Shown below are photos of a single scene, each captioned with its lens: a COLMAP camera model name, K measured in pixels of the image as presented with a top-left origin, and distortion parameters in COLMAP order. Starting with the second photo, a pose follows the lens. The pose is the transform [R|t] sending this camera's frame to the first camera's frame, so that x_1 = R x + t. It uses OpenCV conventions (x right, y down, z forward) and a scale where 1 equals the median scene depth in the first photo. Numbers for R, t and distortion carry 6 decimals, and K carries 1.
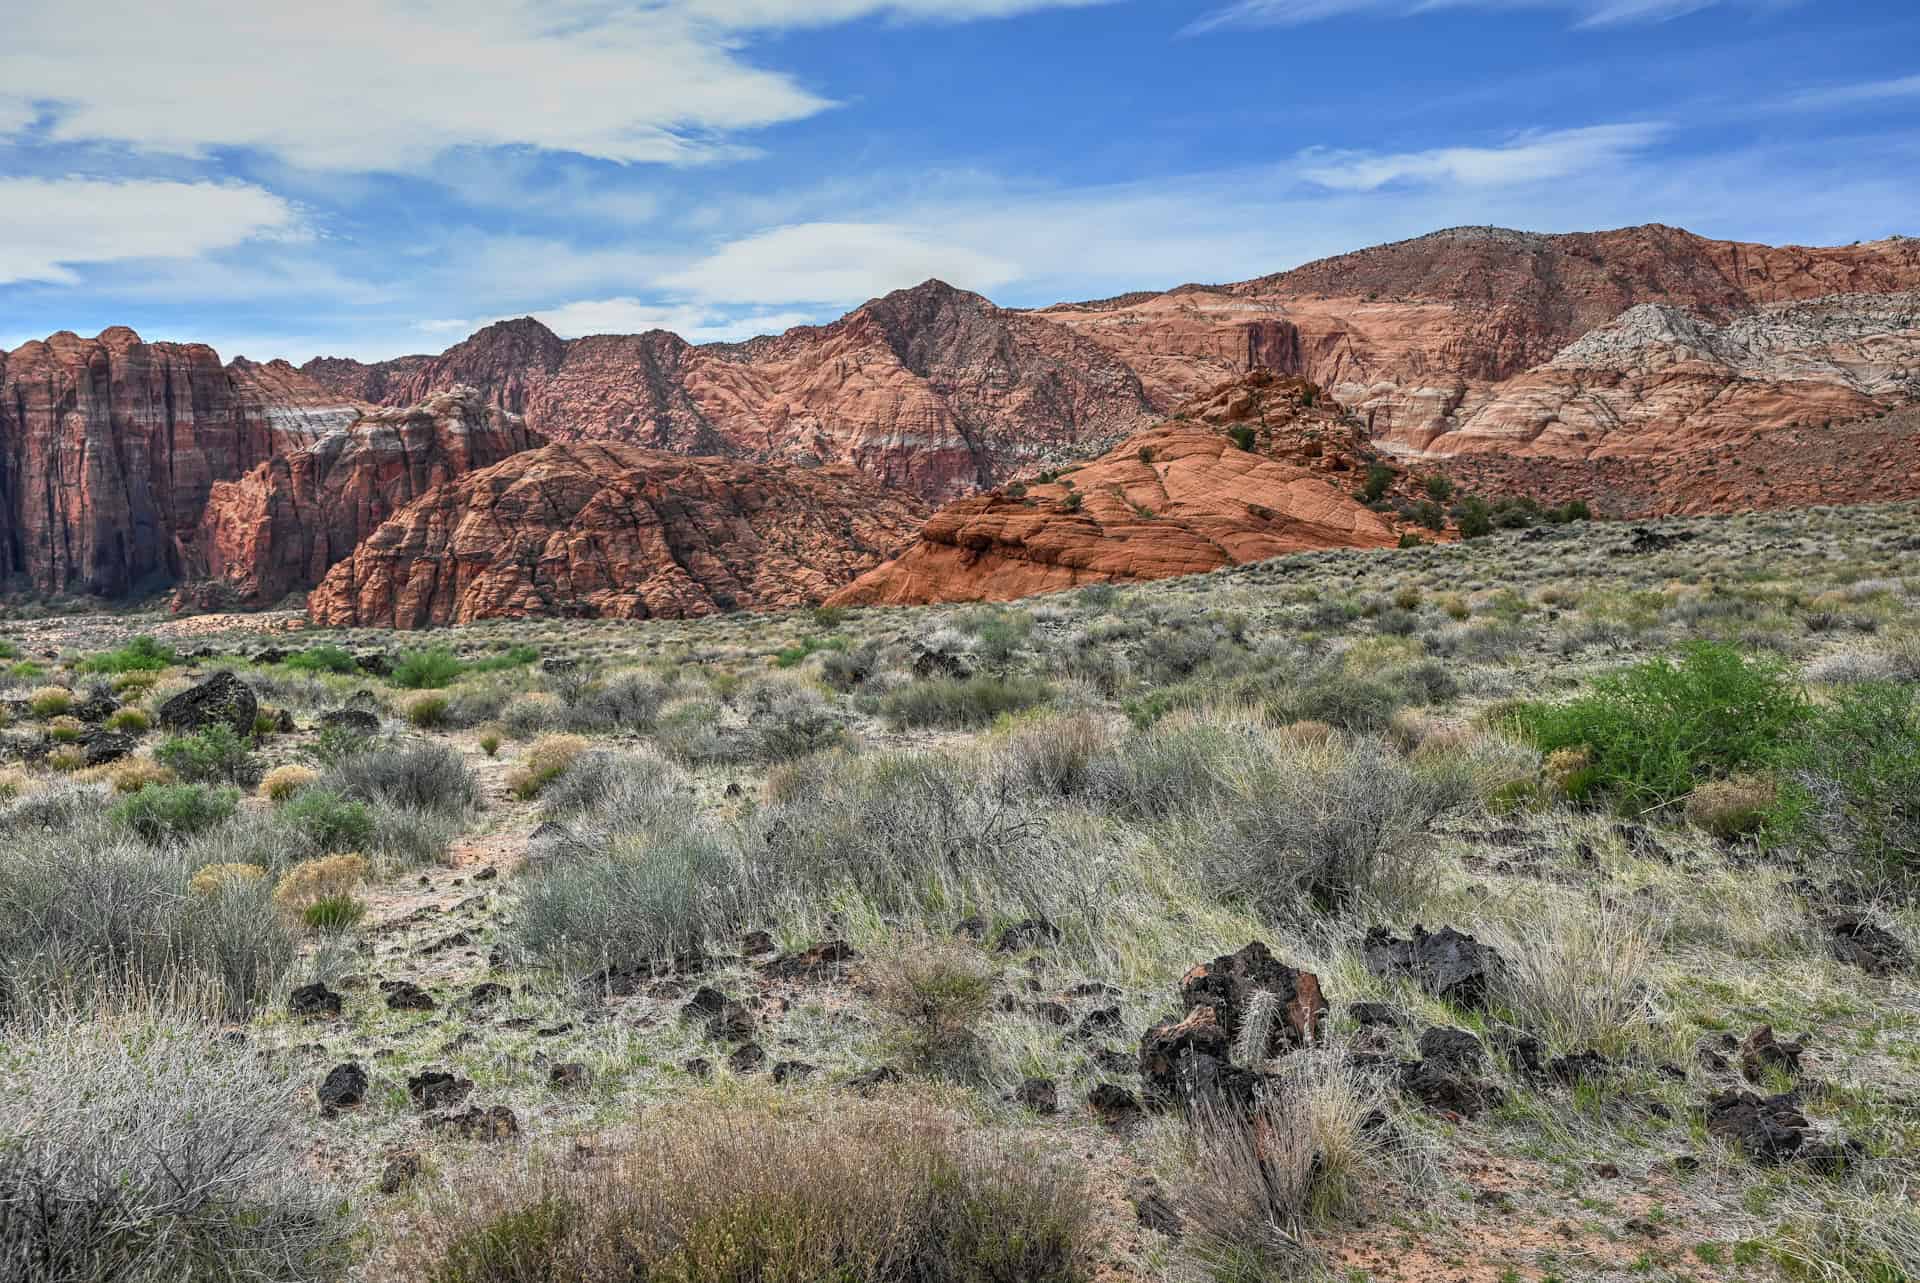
lens RADIAL K [[1474.2, 0, 948.7], [0, 1474.2, 640.5], [0, 0, 1]] dist [-0.001683, 0.002687]
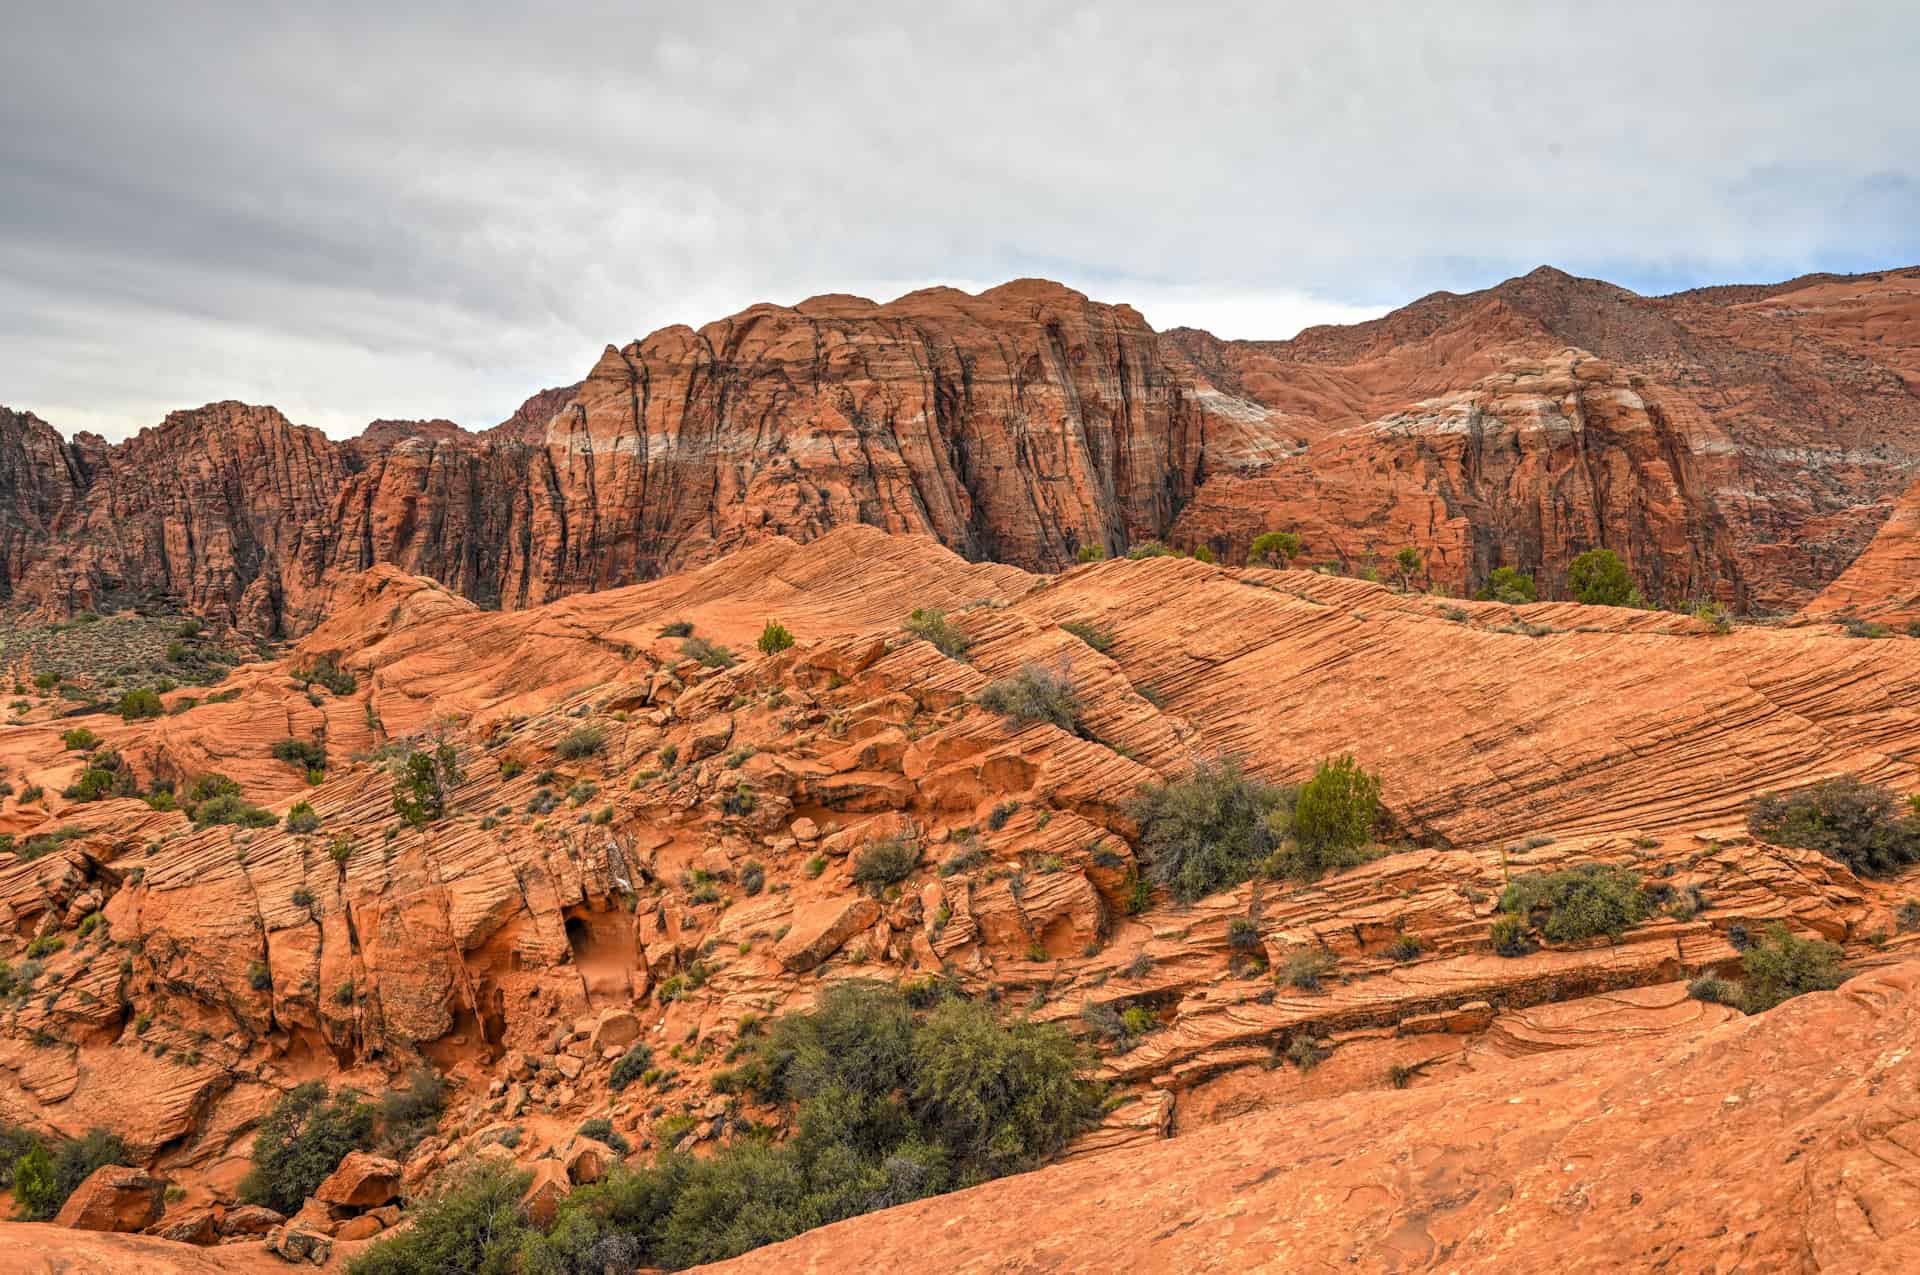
lens RADIAL K [[1406.4, 0, 935.0], [0, 1406.4, 635.0], [0, 0, 1]] dist [0.013507, -0.008017]
pose [[0.999811, 0.005513, -0.018653, -0.587731], [-0.005890, 0.999779, -0.020199, -0.009521], [0.018538, 0.020305, 0.999622, 0.254336]]
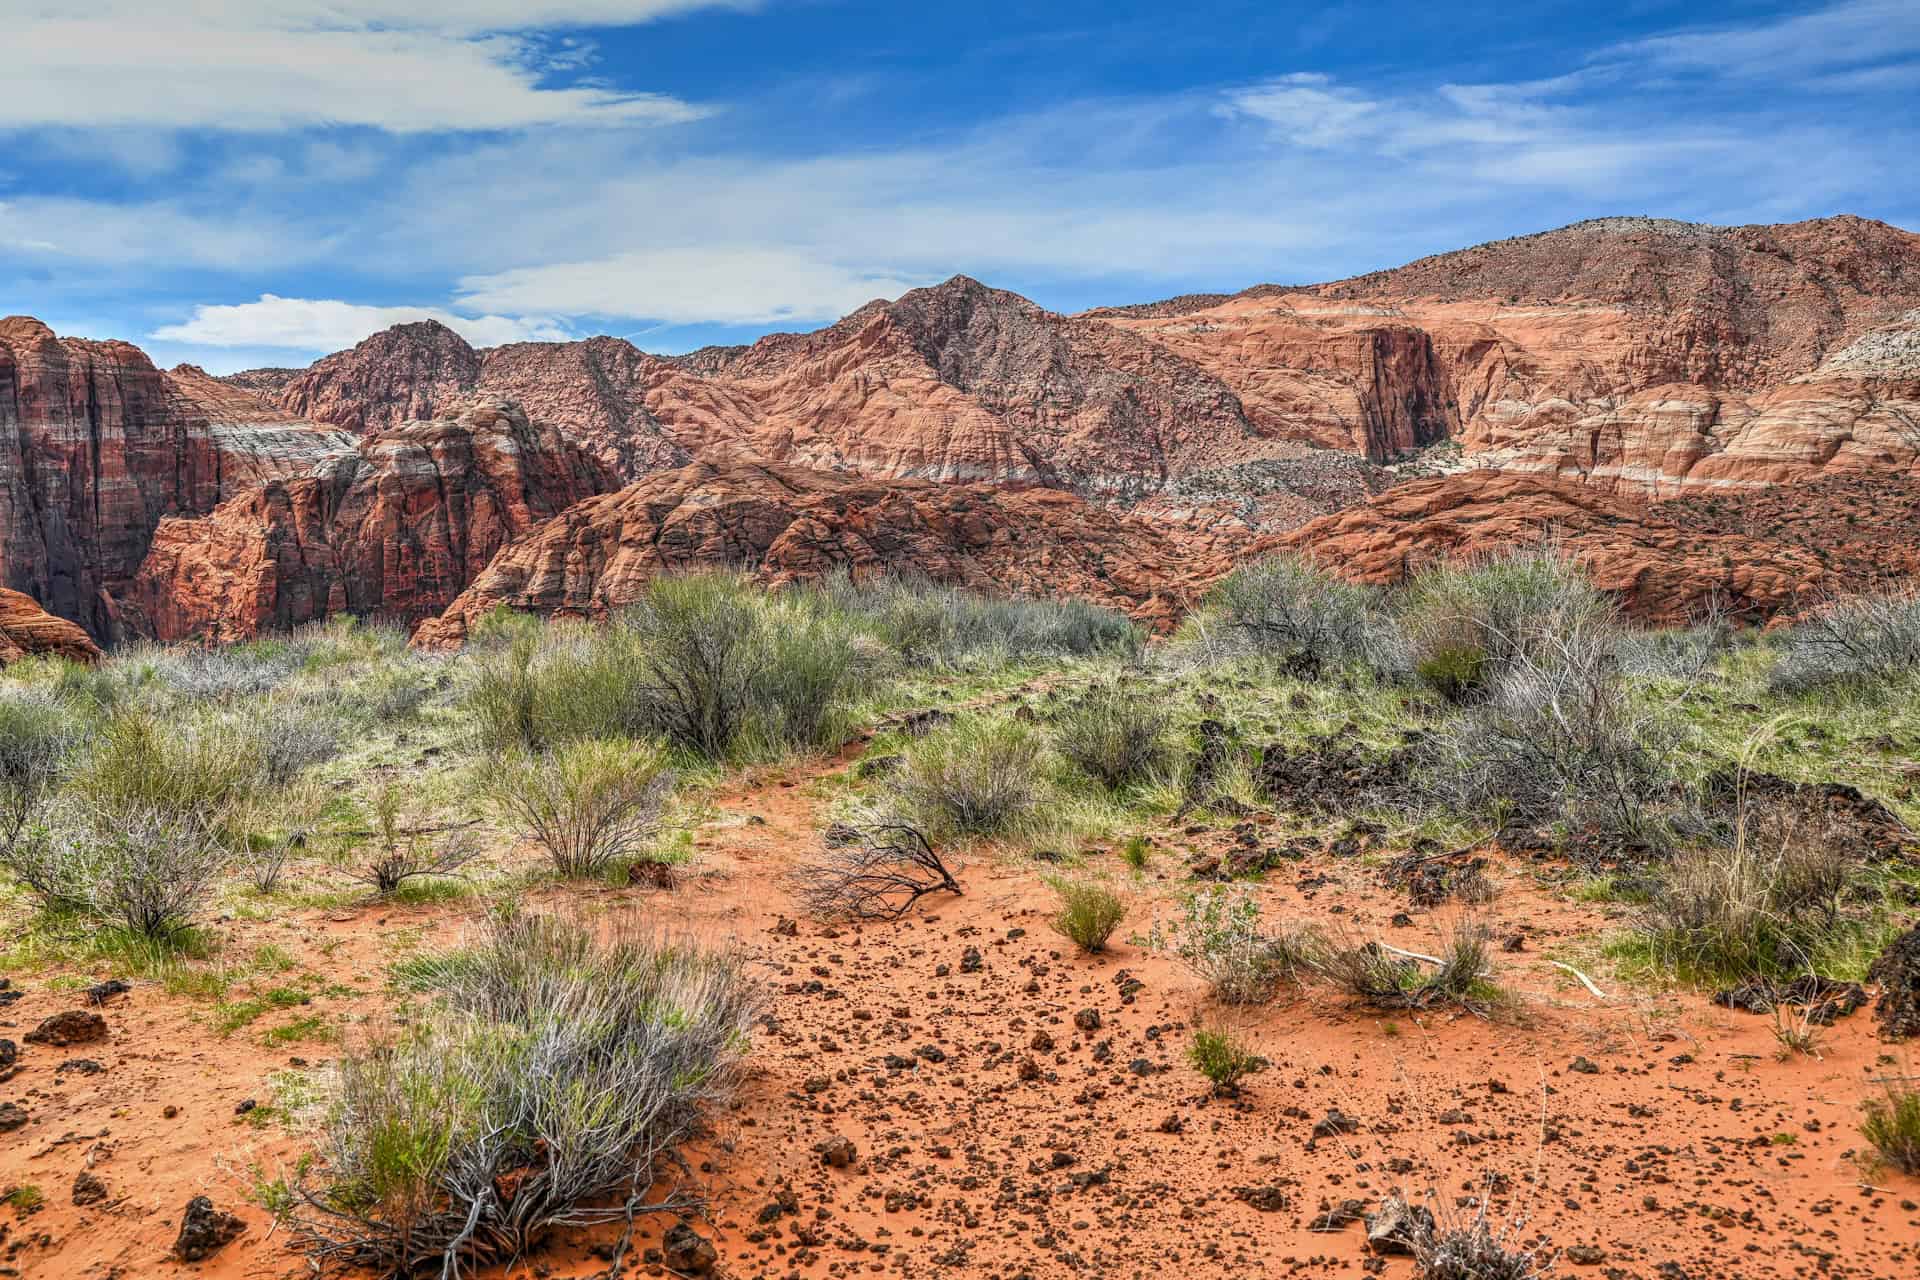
lens RADIAL K [[1794.0, 0, 968.0], [0, 1794.0, 641.4], [0, 0, 1]] dist [0.001178, 0.000000]
pose [[0.996195, -0.008631, 0.086719, -0.153312], [0.012783, 0.998792, -0.047441, 0.004981], [-0.086205, 0.048369, 0.995103, 0.041564]]
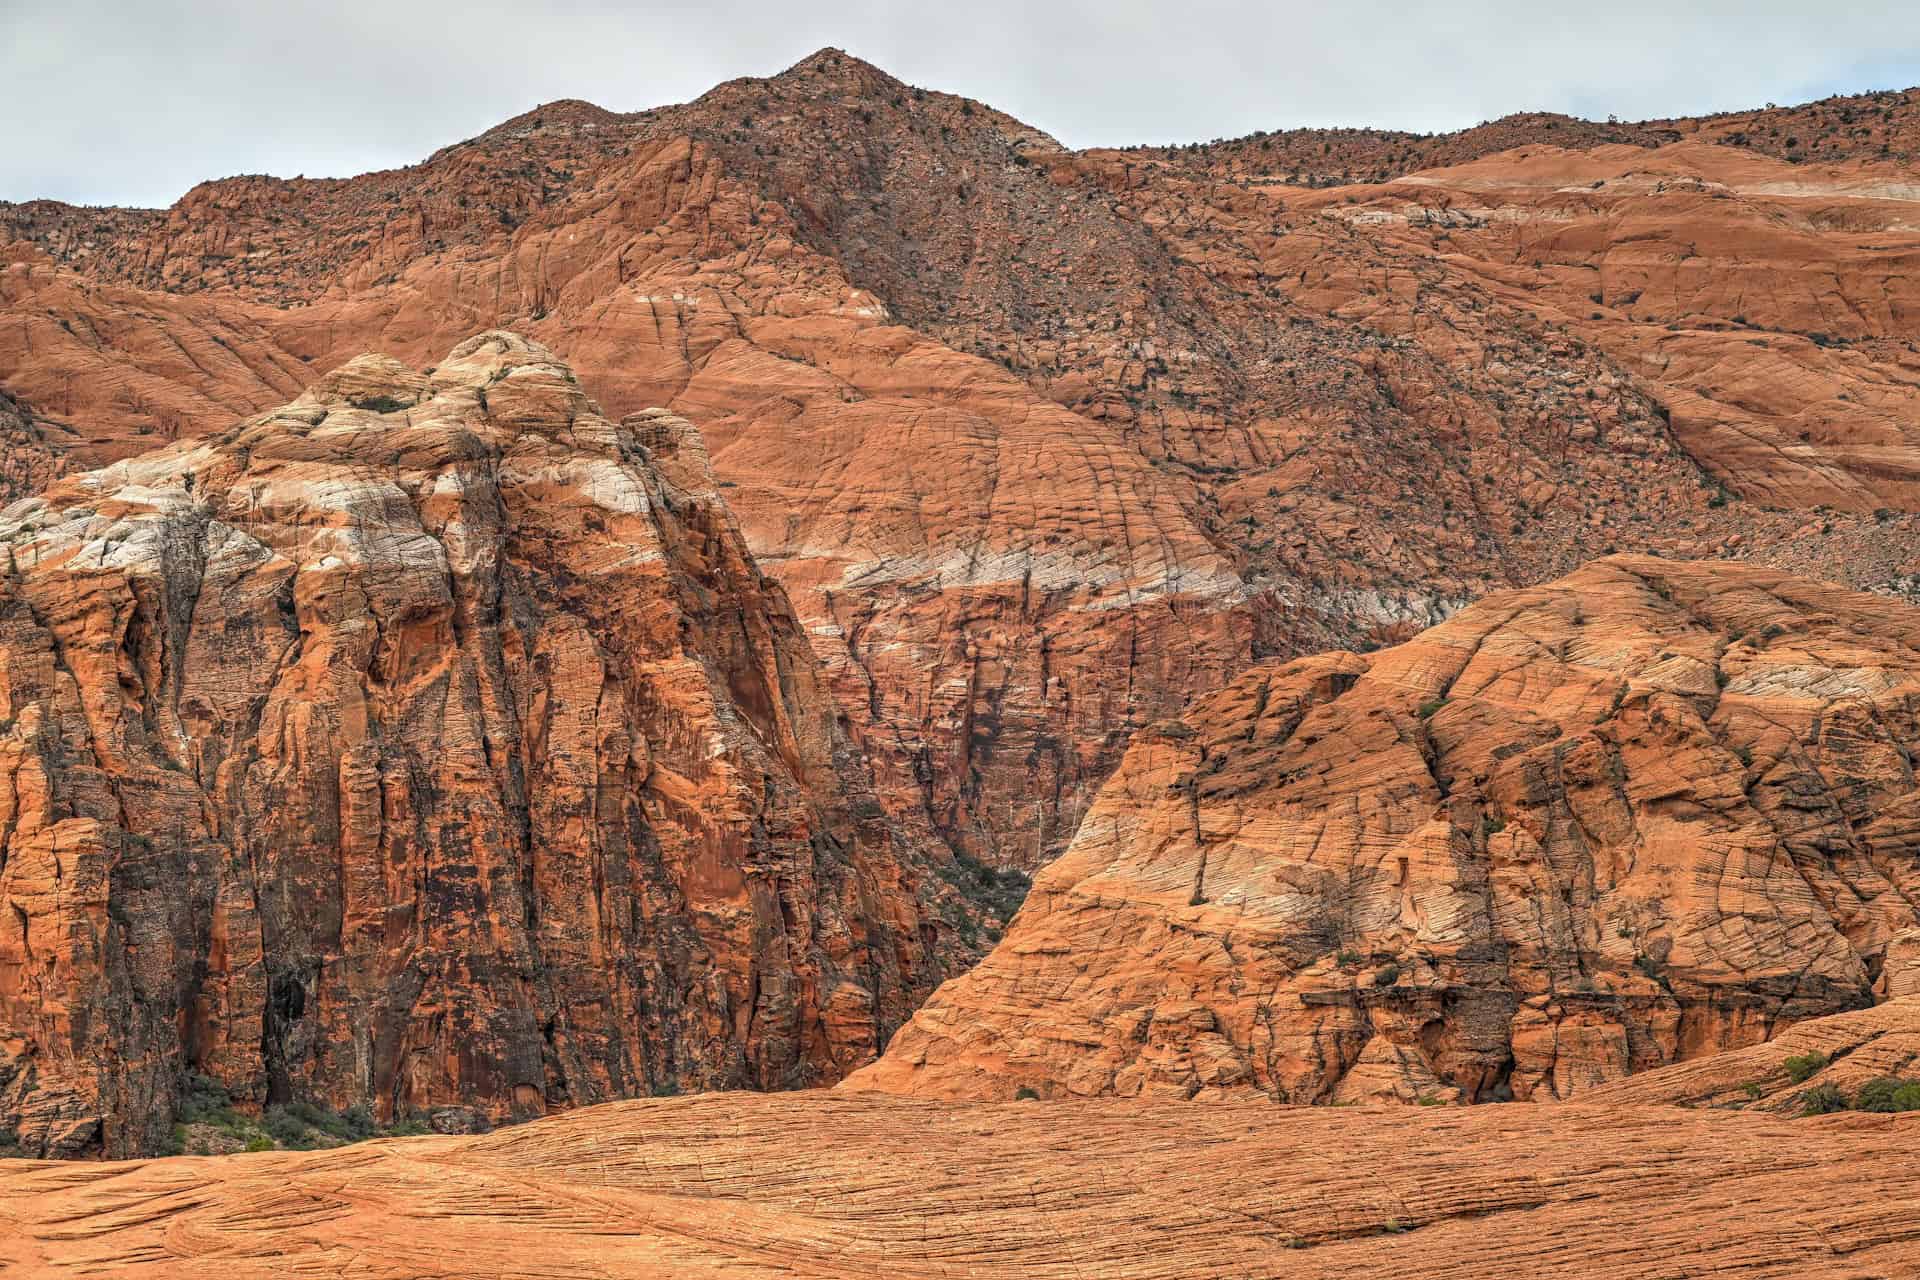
lens RADIAL K [[4506.6, 0, 958.3], [0, 4506.6, 638.8], [0, 0, 1]] dist [0.015267, 0.000000]
pose [[0.946431, 0.020091, 0.322281, -0.472723], [0.018699, 0.992977, -0.116817, -0.018686], [-0.322364, 0.116585, 0.939409, 0.189824]]
